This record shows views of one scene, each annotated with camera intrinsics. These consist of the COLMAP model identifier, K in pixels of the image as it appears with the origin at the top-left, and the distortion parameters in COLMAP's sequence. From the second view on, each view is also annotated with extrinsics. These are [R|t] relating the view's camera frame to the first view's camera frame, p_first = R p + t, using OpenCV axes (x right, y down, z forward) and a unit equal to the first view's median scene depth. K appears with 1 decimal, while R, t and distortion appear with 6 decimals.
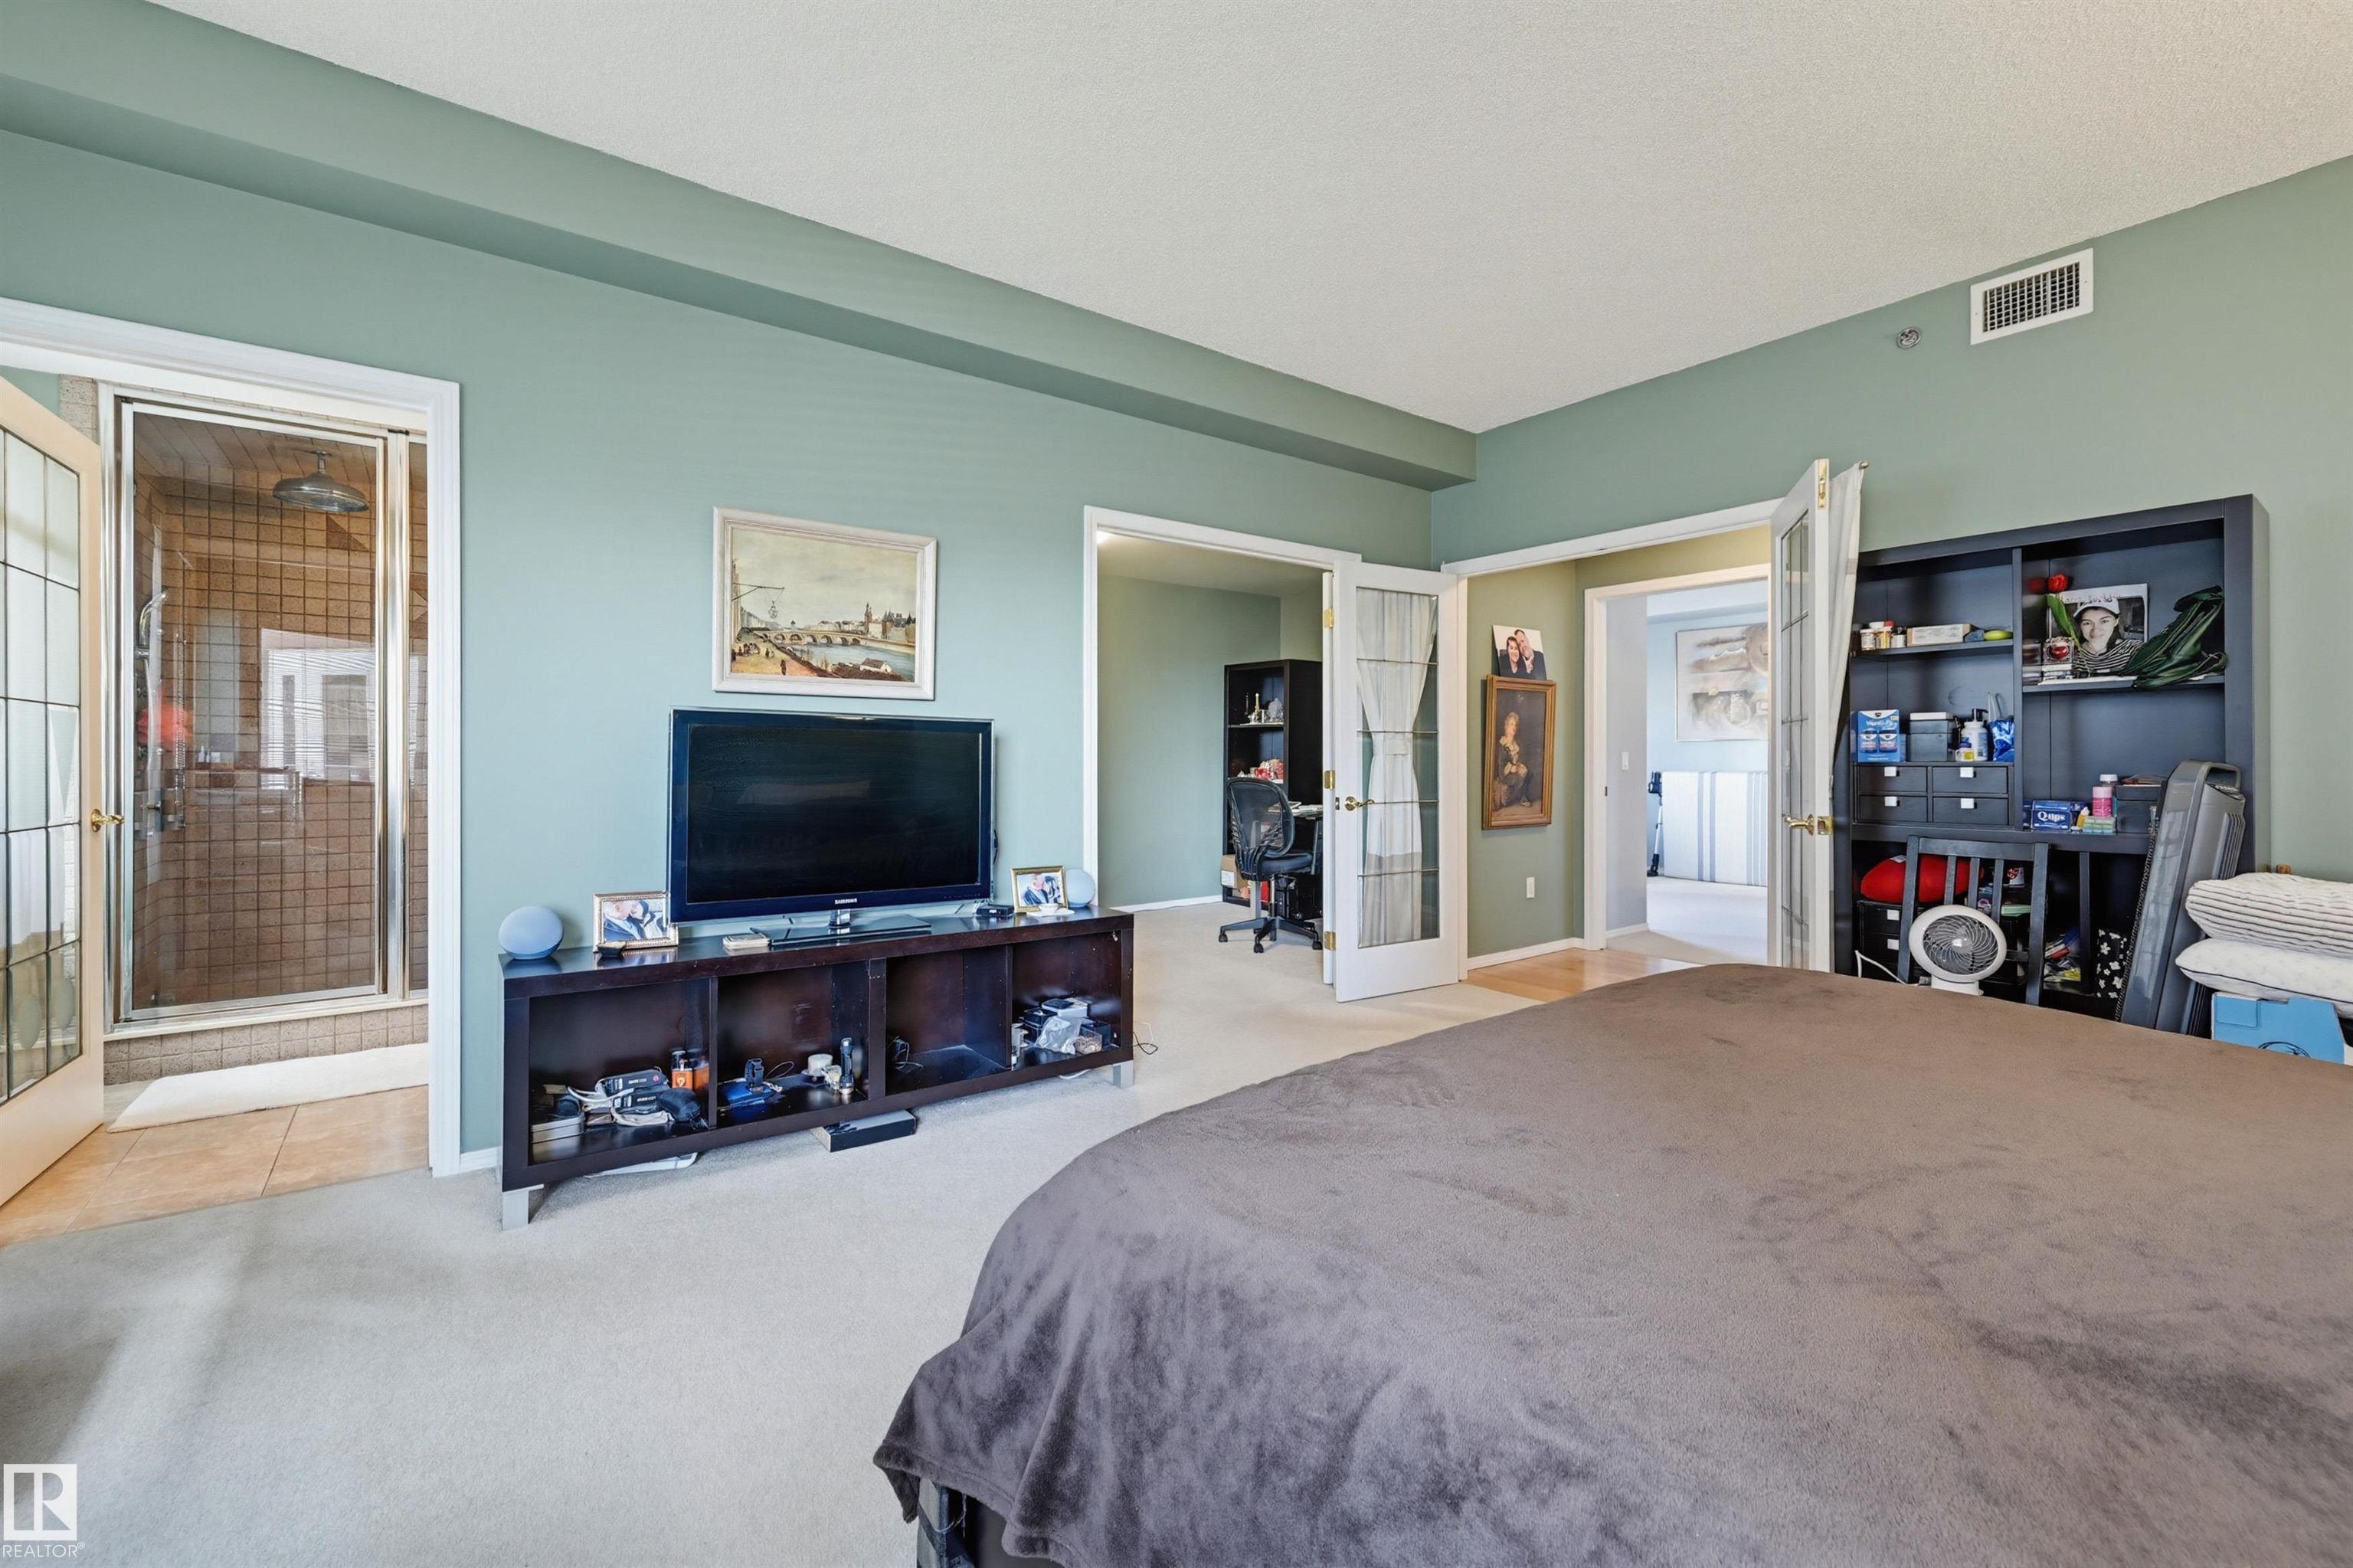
lens RADIAL K [[965.4, 0, 1190.8], [0, 965.4, 770.1], [0, 0, 1]] dist [-0.001710, -0.000166]
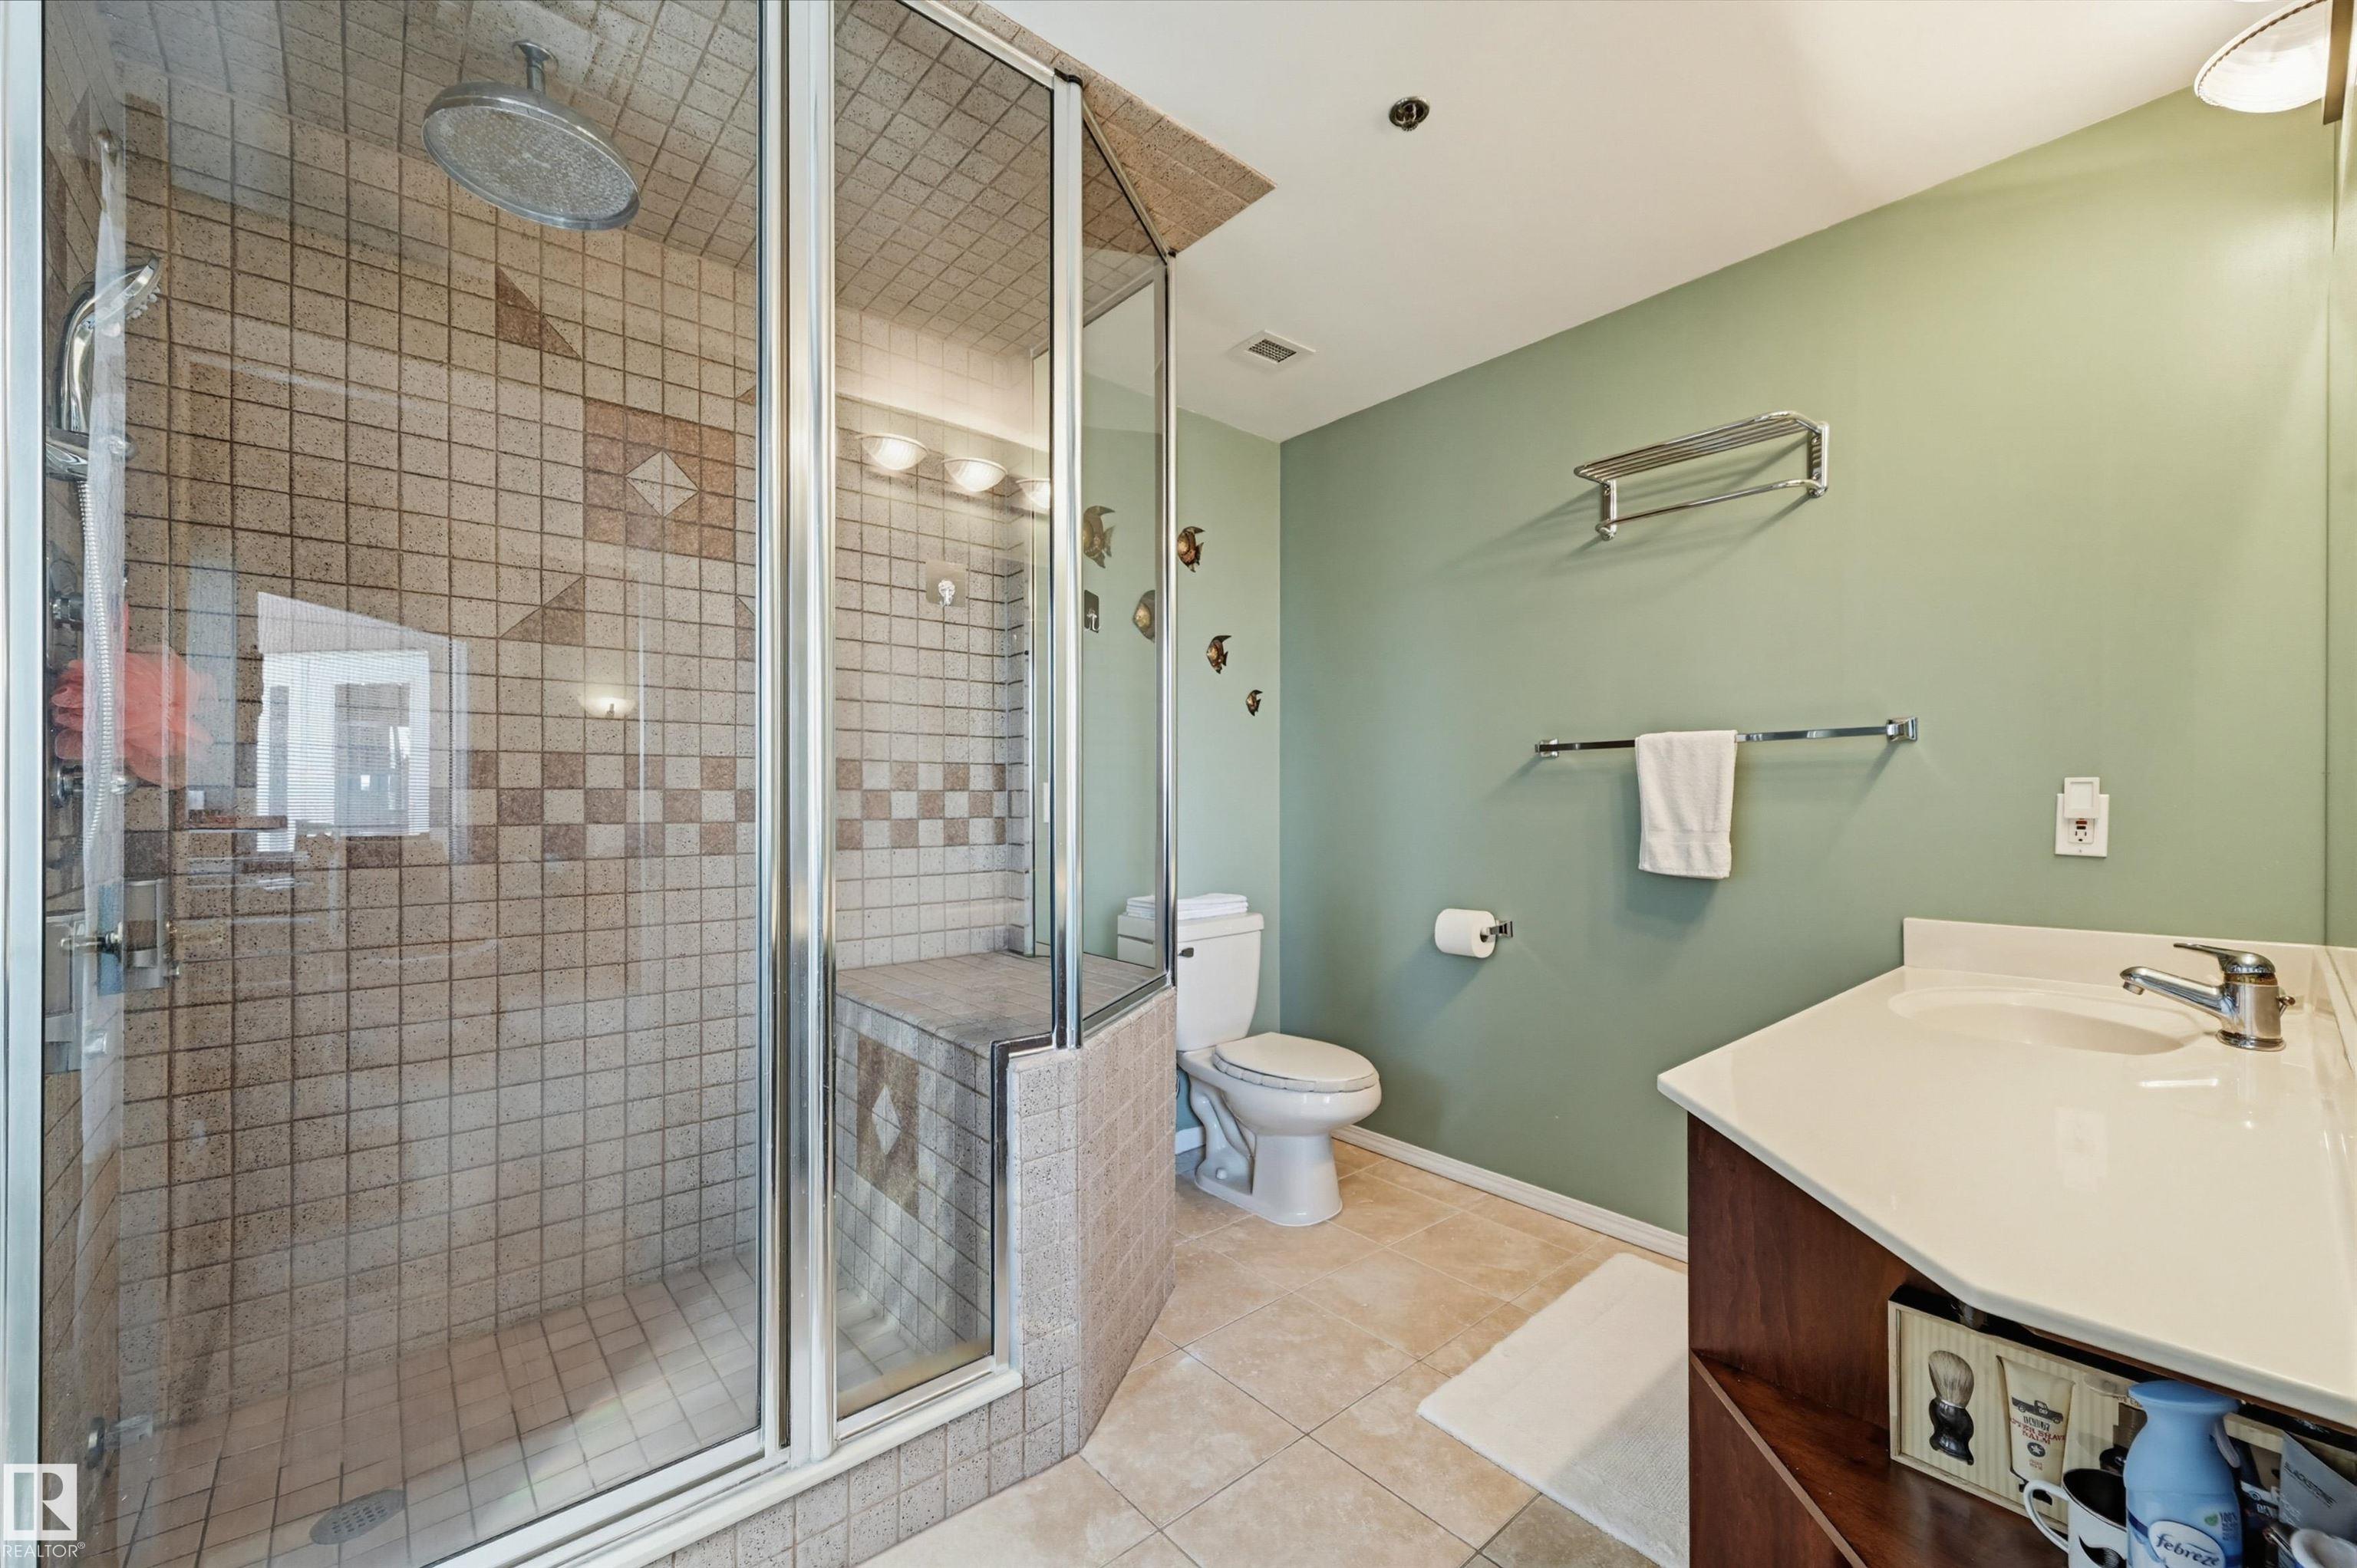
lens RADIAL K [[930.1, 0, 1184.8], [0, 930.1, 798.5], [0, 0, 1]] dist [-0.001118, -0.000027]
pose [[0.998478, -0.015735, 0.052861, -0.626940], [0.016398, 0.999792, -0.012123, -0.003835], [-0.052659, 0.012972, 0.998528, 0.574105]]
